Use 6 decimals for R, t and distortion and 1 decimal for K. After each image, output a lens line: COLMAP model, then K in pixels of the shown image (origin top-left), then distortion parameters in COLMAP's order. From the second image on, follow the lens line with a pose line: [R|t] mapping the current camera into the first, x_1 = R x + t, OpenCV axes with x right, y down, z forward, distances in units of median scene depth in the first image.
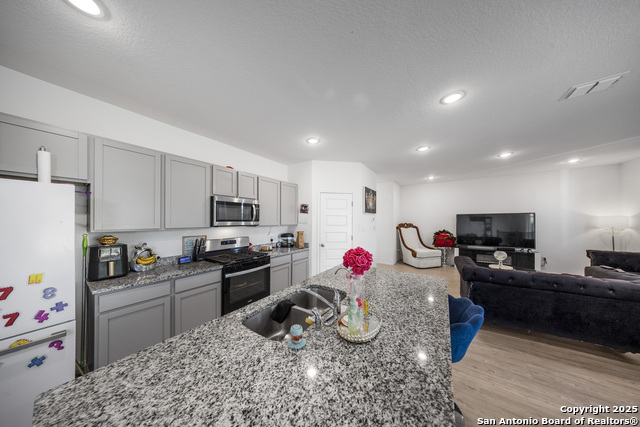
lens RADIAL K [[183.1, 0, 317.8], [0, 183.1, 219.9], [0, 0, 1]] dist [-0.000361, -0.000023]
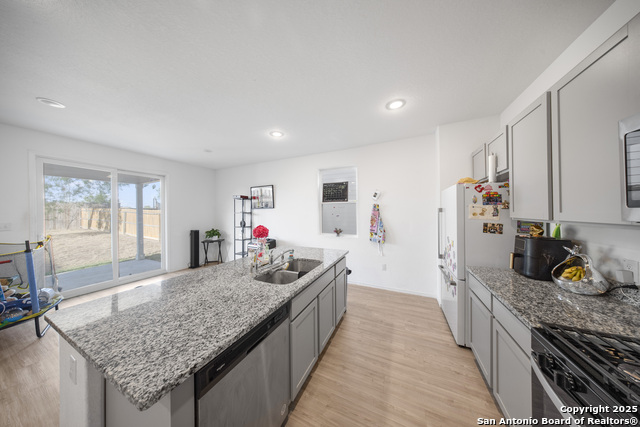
lens RADIAL K [[179.4, 0, 318.6], [0, 179.4, 212.7], [0, 0, 1]] dist [0.000976, -0.000008]
pose [[-0.986175, 0.013311, -0.165173, -0.019451], [0.013678, 0.999906, -0.001081, 0.007354], [0.165143, -0.003326, -0.986264, 0.800412]]
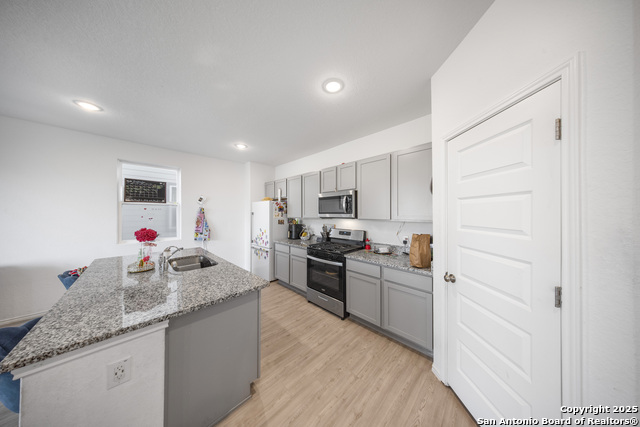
lens RADIAL K [[179.4, 0, 318.6], [0, 179.4, 212.7], [0, 0, 1]] dist [0.000976, -0.000008]
pose [[-0.171222, -0.002910, -0.985228, 0.452832], [0.004524, 0.999983, -0.003740, 0.003793], [0.985222, -0.005097, -0.171206, 0.808859]]
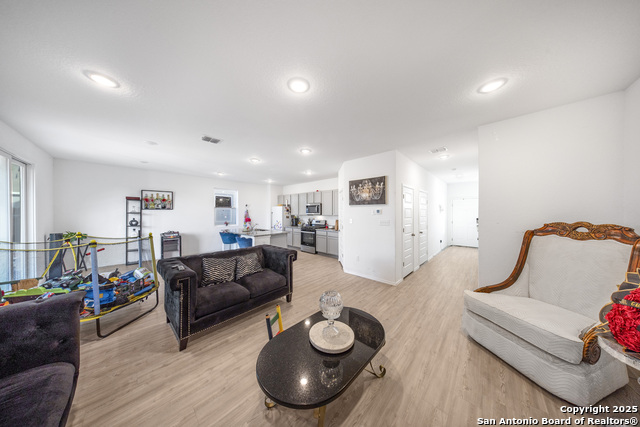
lens RADIAL K [[179.4, 0, 318.6], [0, 179.4, 212.7], [0, 0, 1]] dist [0.000976, -0.000008]
pose [[-0.147104, 0.003332, -0.989115, 1.431416], [0.002096, 0.999993, 0.003056, -0.002030], [0.989119, -0.001623, -0.147110, 1.062950]]
